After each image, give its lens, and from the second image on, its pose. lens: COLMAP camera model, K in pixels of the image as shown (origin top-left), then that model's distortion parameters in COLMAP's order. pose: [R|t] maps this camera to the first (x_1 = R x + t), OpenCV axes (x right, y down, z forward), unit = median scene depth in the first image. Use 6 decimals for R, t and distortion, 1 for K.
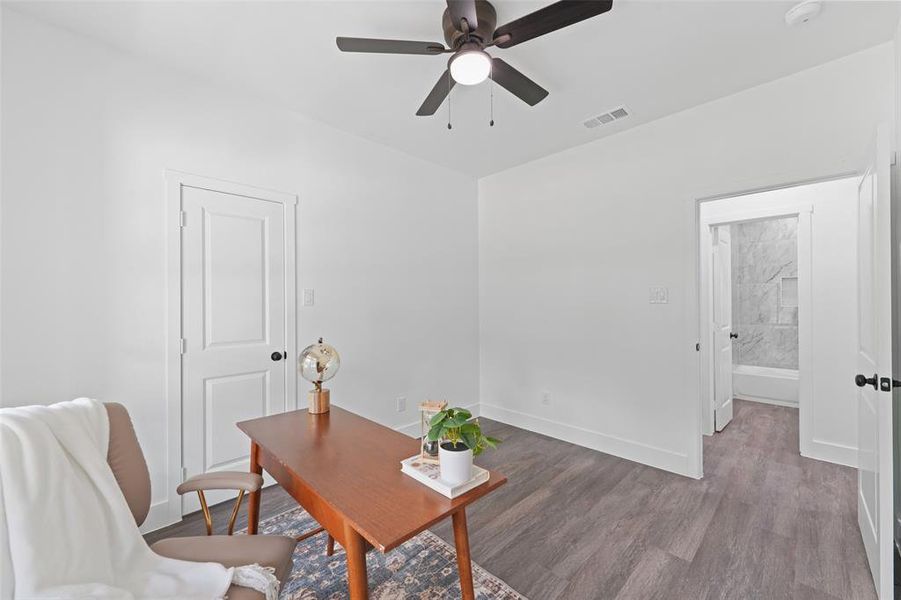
lens RADIAL K [[361.2, 0, 433.8], [0, 361.2, 298.3], [0, 0, 1]] dist [-0.001047, -0.000477]
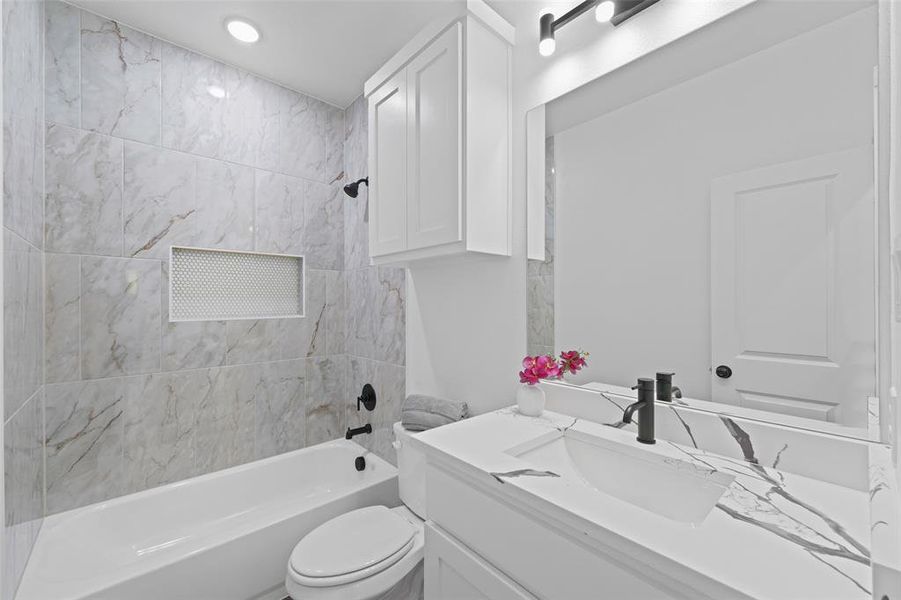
lens RADIAL K [[361.2, 0, 448.4], [0, 361.2, 304.8], [0, 0, 1]] dist [-0.001047, -0.000477]
pose [[0.036985, 0.011175, 0.999253, 0.555191], [-0.000697, 0.999938, -0.011157, 0.009047], [-0.999316, -0.000283, 0.036990, 0.649051]]
